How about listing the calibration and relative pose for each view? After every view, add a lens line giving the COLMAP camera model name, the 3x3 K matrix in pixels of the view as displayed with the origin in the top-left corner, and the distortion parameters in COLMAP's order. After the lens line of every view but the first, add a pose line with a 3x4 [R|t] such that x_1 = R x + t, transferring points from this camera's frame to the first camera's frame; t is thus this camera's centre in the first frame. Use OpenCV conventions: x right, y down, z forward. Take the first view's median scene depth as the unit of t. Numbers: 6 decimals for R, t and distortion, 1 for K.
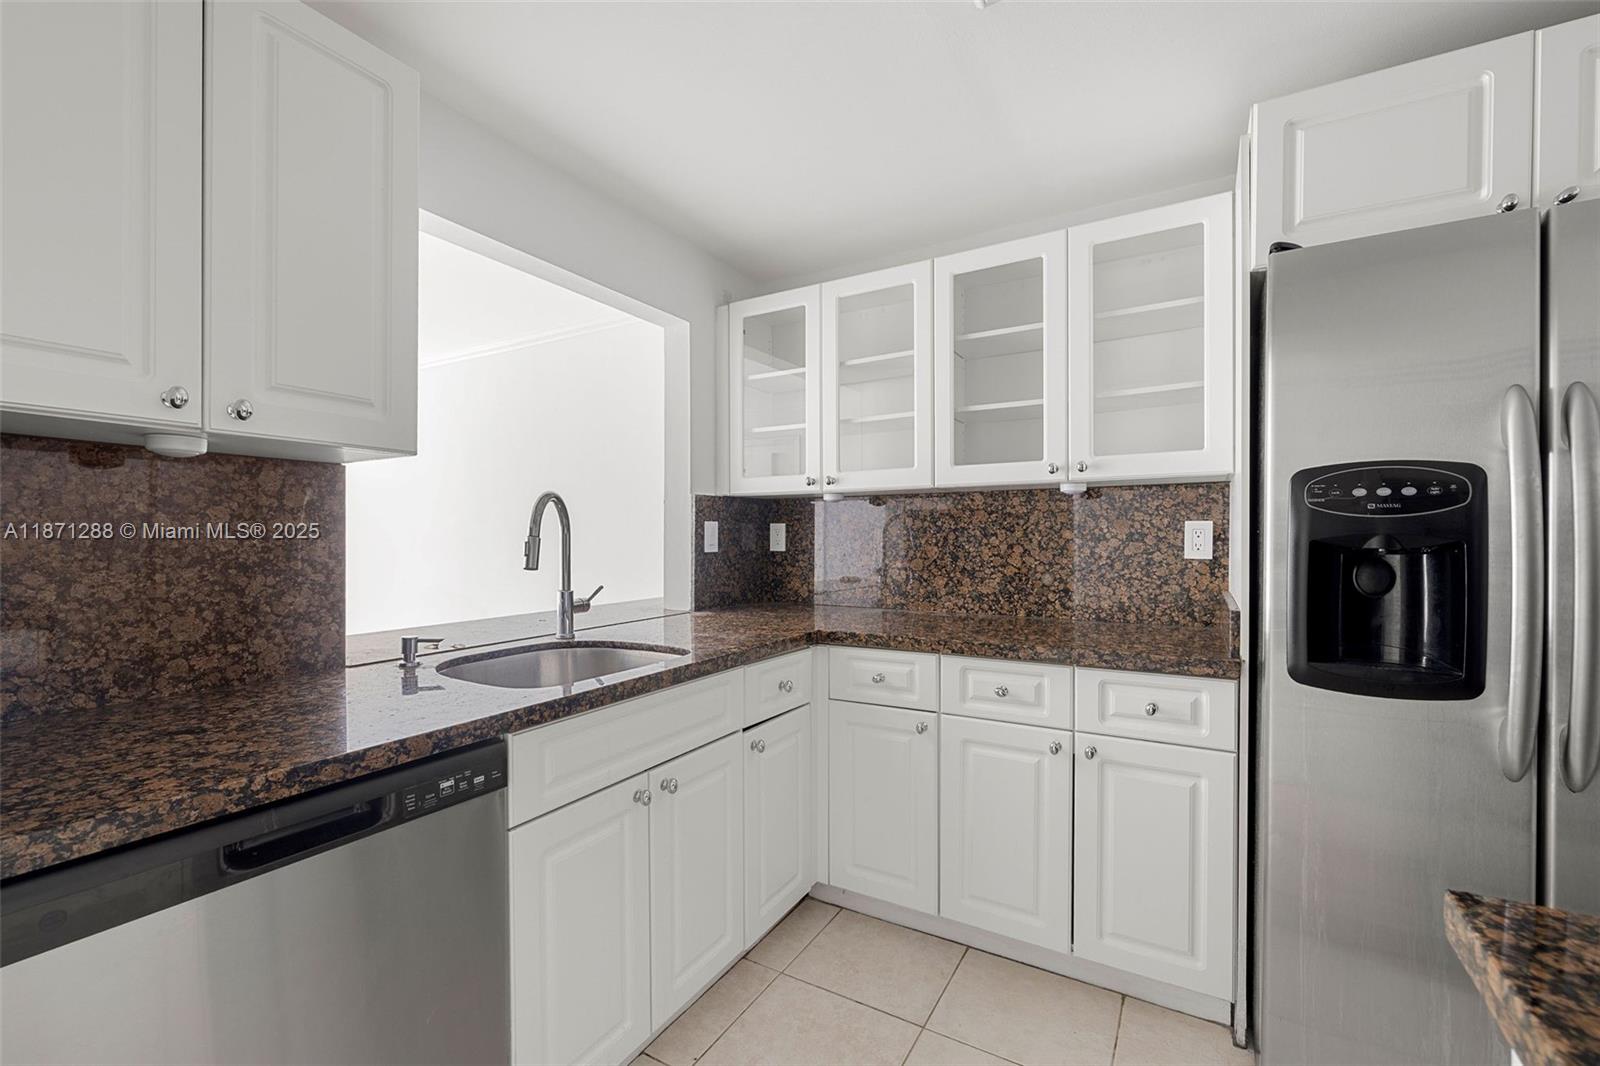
lens RADIAL K [[677.6, 0, 839.8], [0, 677.6, 552.7], [0, 0, 1]] dist [-0.002847, 0.001385]
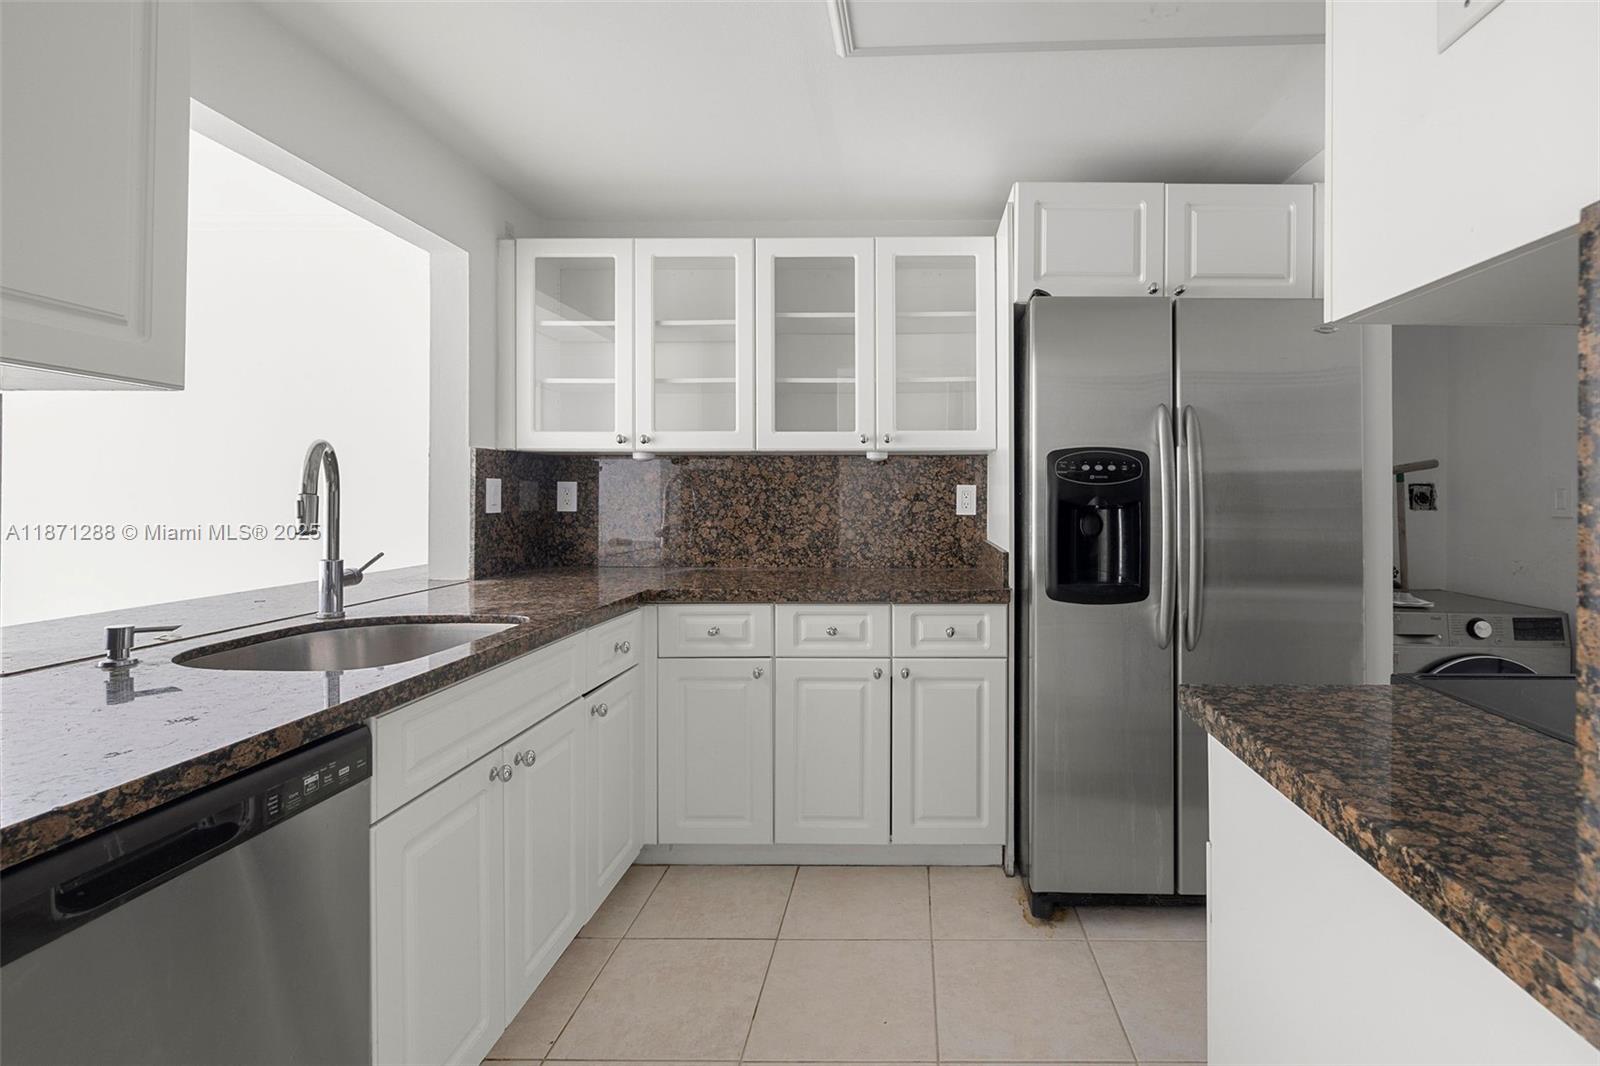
lens RADIAL K [[677.6, 0, 931.2], [0, 677.6, 509.4], [0, 0, 1]] dist [-0.002847, 0.001385]
pose [[0.867883, -0.005174, 0.496741, -0.174345], [0.008211, 0.999959, -0.003930, 0.003765], [-0.496700, 0.007489, 0.867890, -0.079091]]
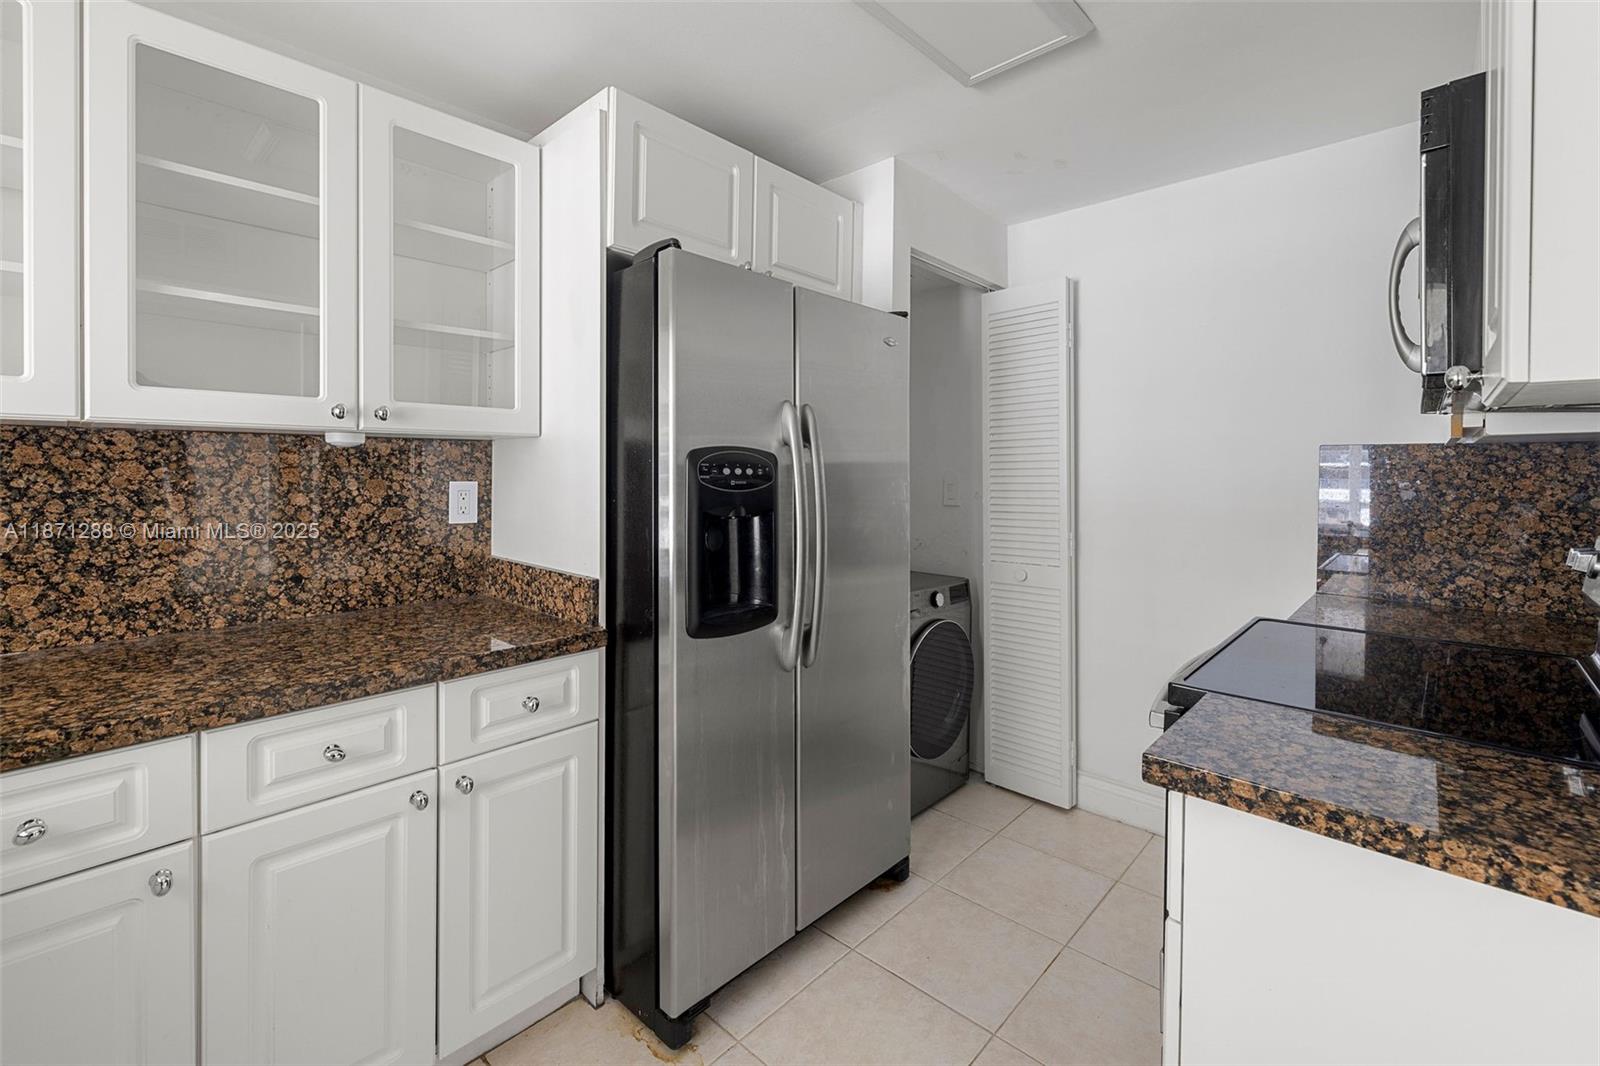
lens RADIAL K [[677.6, 0, 765.7], [0, 677.6, 484.6], [0, 0, 1]] dist [-0.002847, 0.001385]
pose [[0.270608, -0.016055, 0.962556, -0.255754], [0.014306, 0.999818, 0.012654, -0.052502], [-0.962583, 0.010346, 0.270788, 0.395210]]
